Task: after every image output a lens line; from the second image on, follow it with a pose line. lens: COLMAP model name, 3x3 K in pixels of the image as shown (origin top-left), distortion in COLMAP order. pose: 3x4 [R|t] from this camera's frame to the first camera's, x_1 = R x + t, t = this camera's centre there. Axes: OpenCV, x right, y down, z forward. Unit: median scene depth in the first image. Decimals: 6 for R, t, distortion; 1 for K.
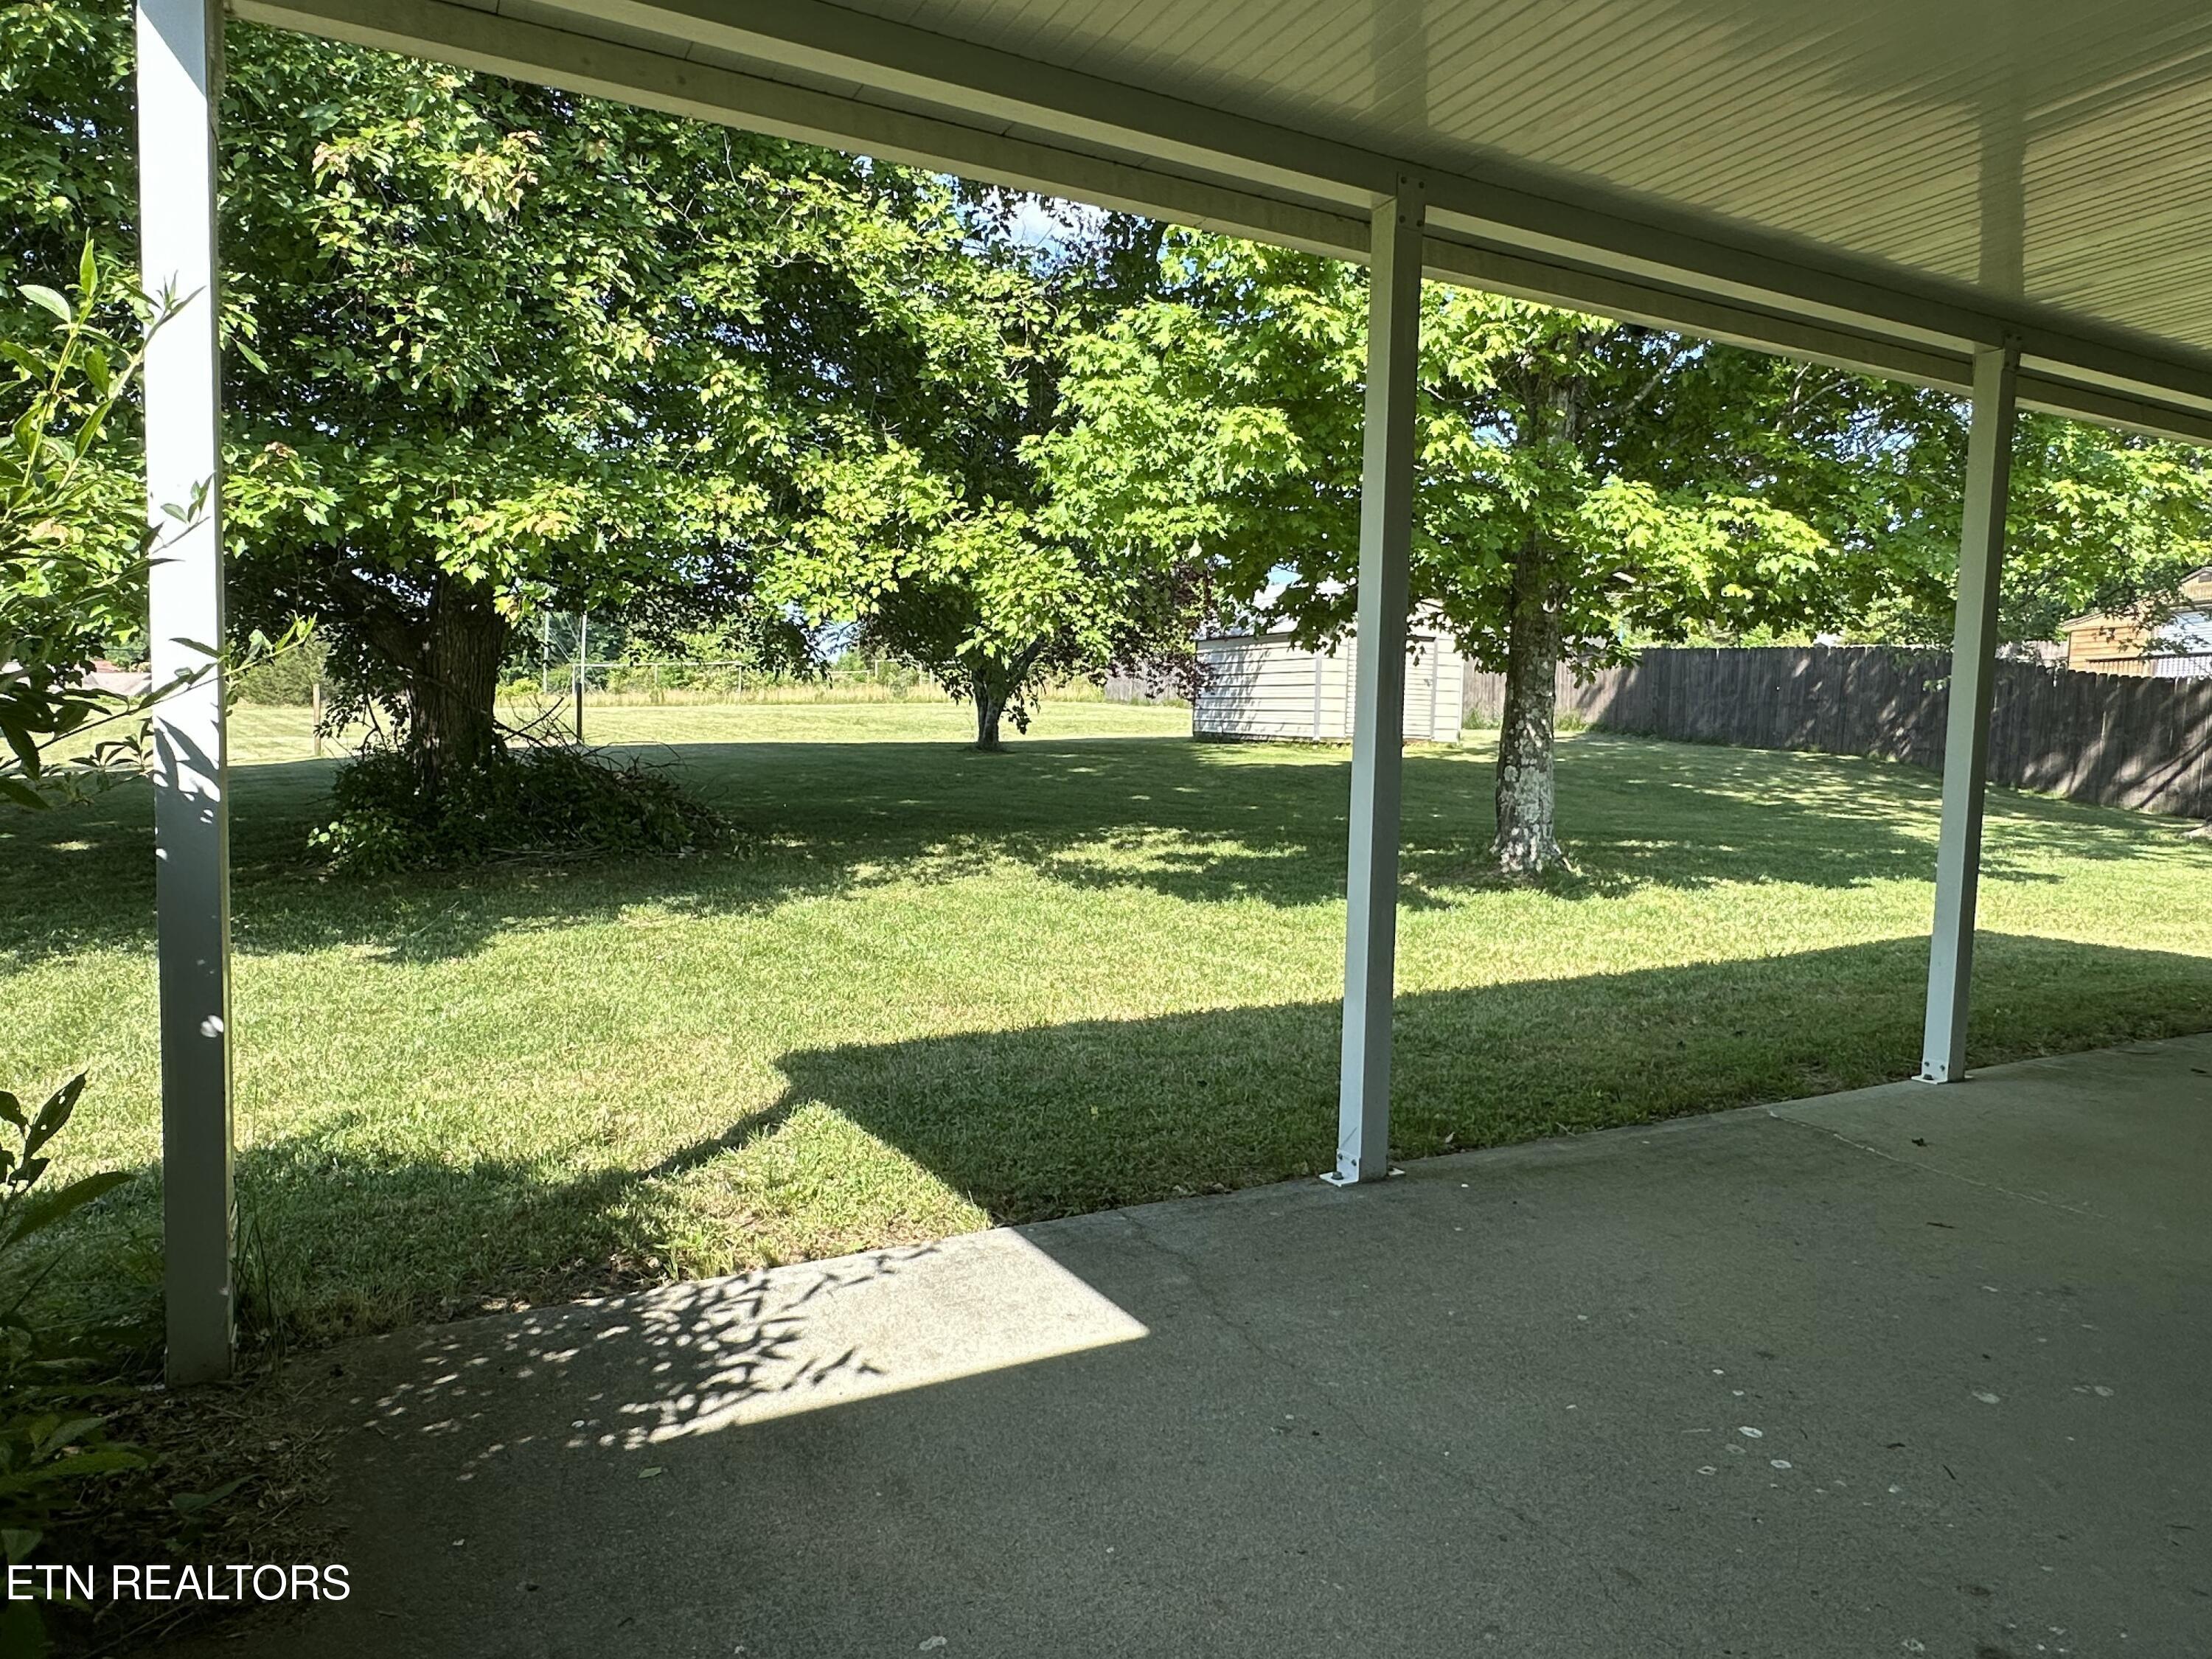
lens RADIAL K [[1381.4, 0, 1106.0], [0, 1381.4, 829.5], [0, 0, 1]] dist [0.002436, 0.000468]
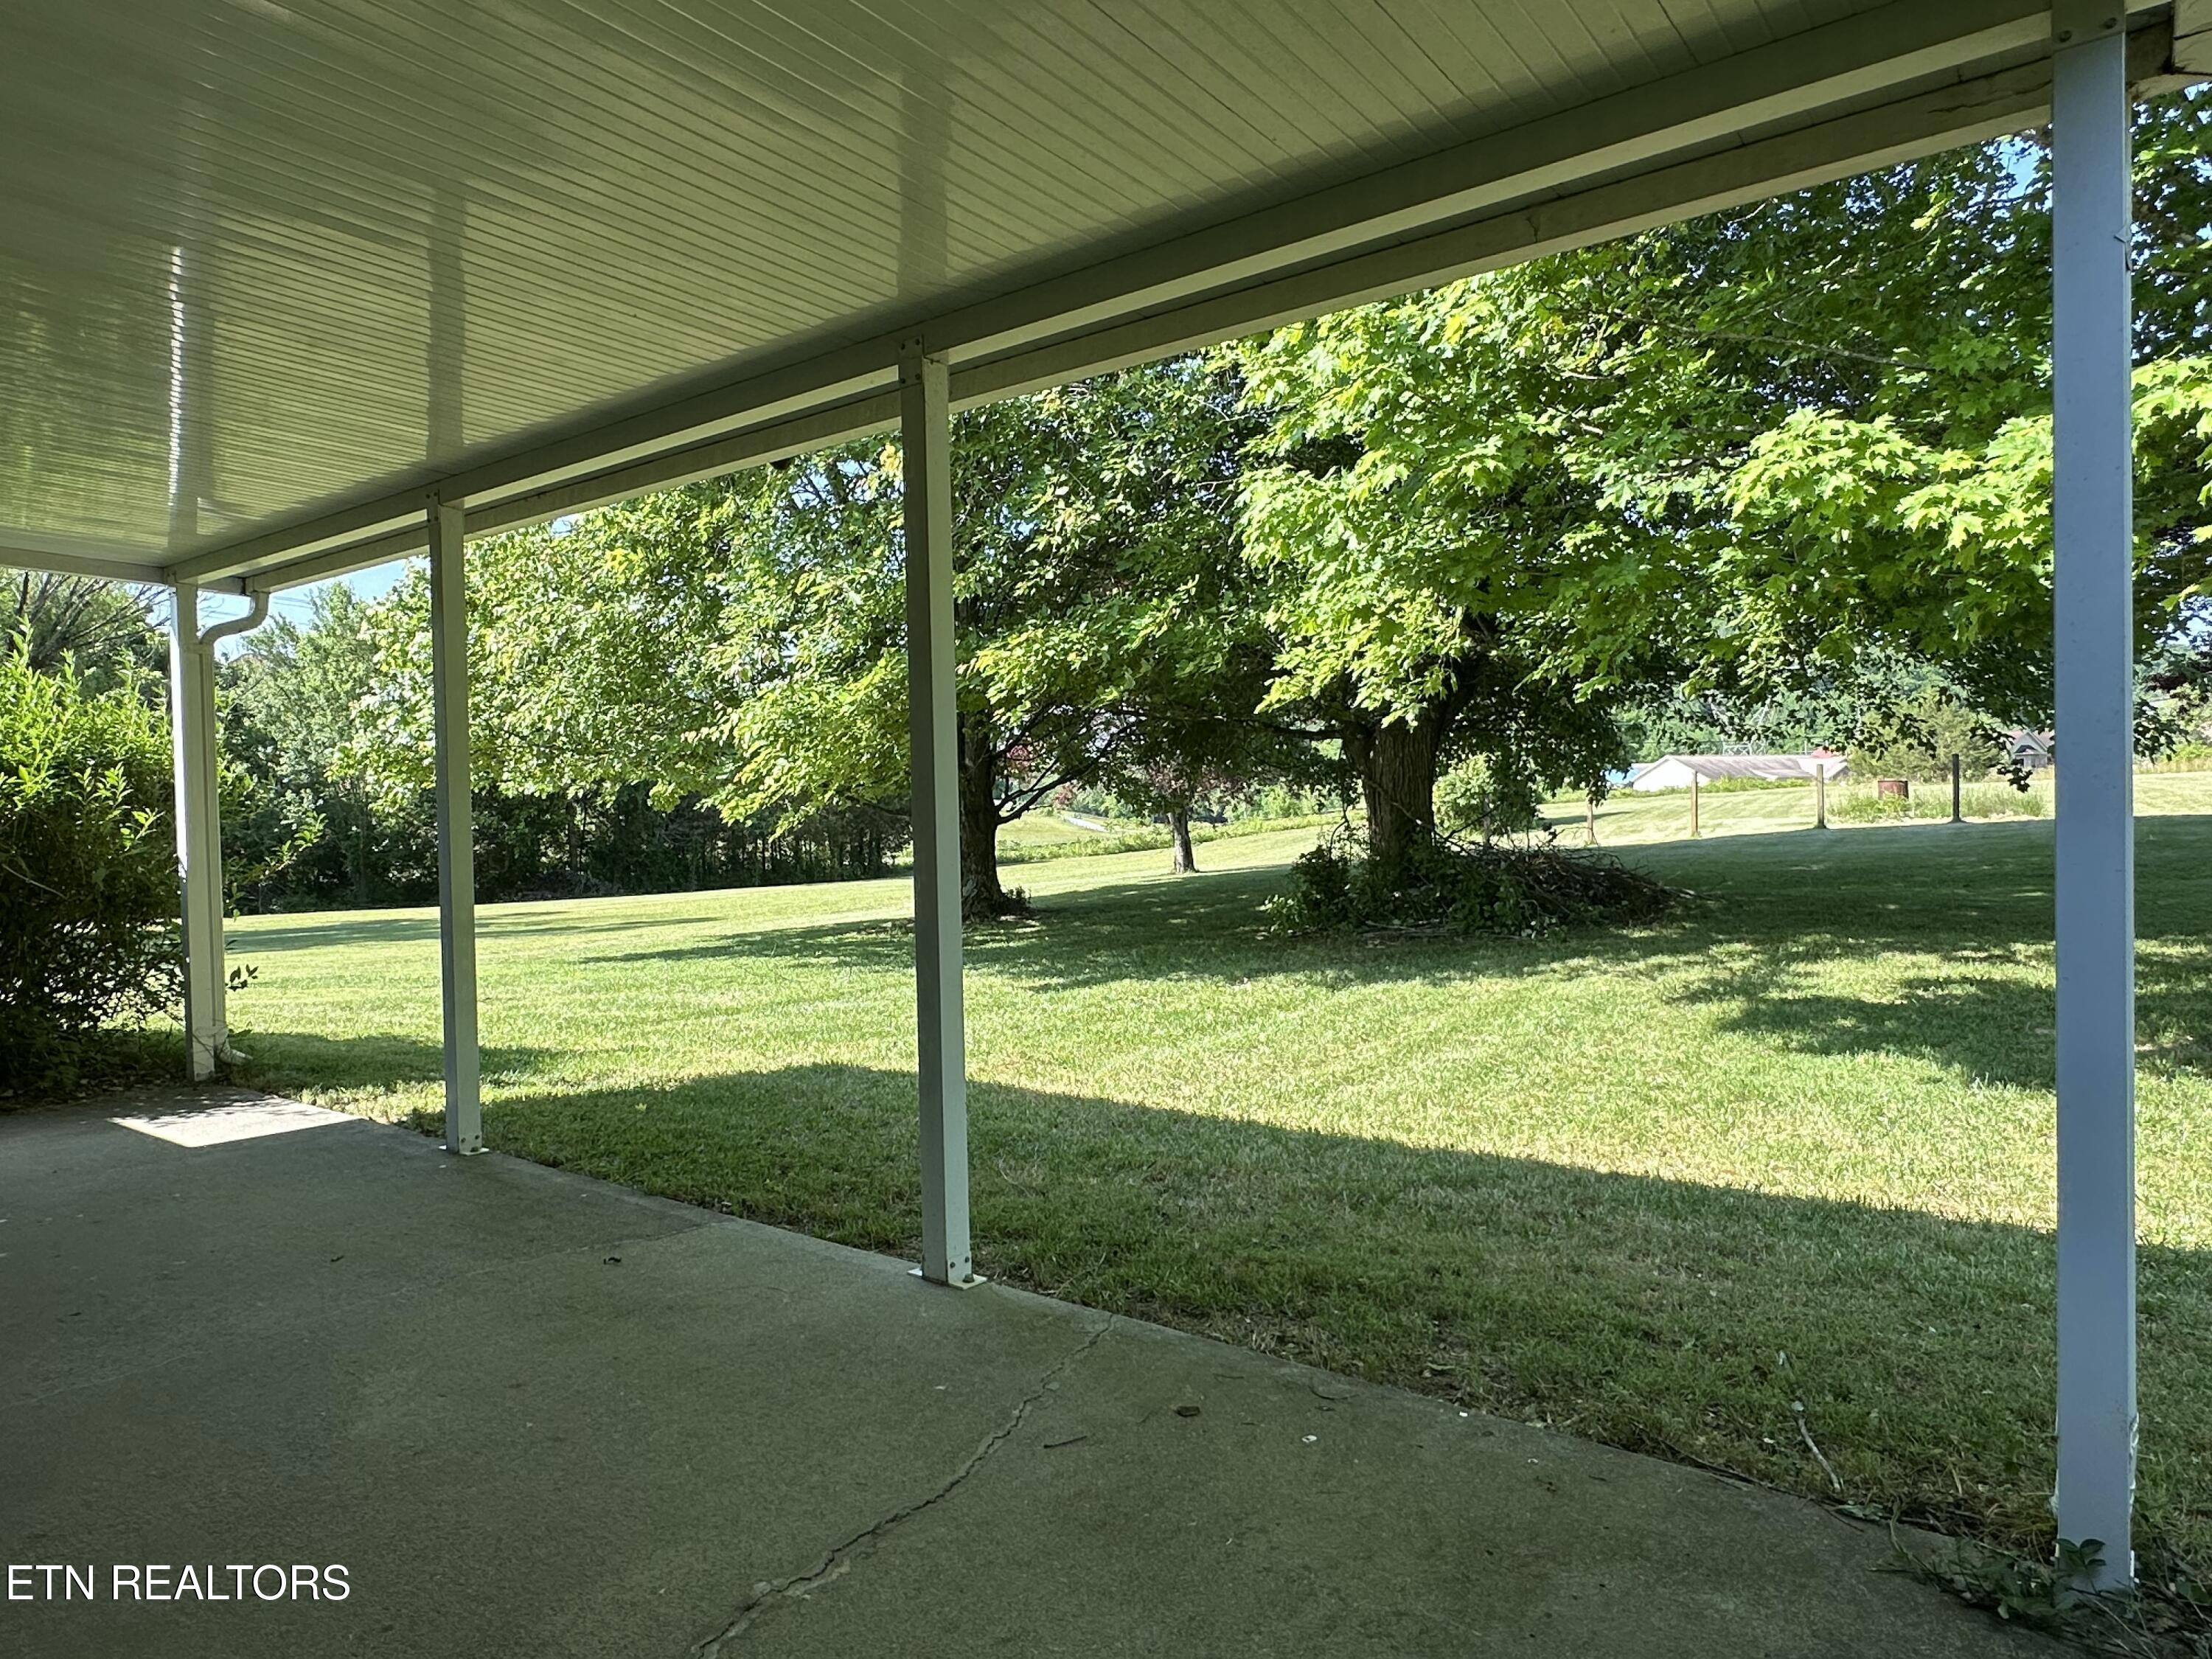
lens RADIAL K [[1381.4, 0, 1106.0], [0, 1381.4, 829.5], [0, 0, 1]] dist [0.002436, 0.000468]
pose [[0.432056, -0.008223, -0.901809, 1.614926], [-0.026509, 0.999411, -0.021814, -0.071293], [0.901457, 0.033331, 0.431583, 0.862419]]
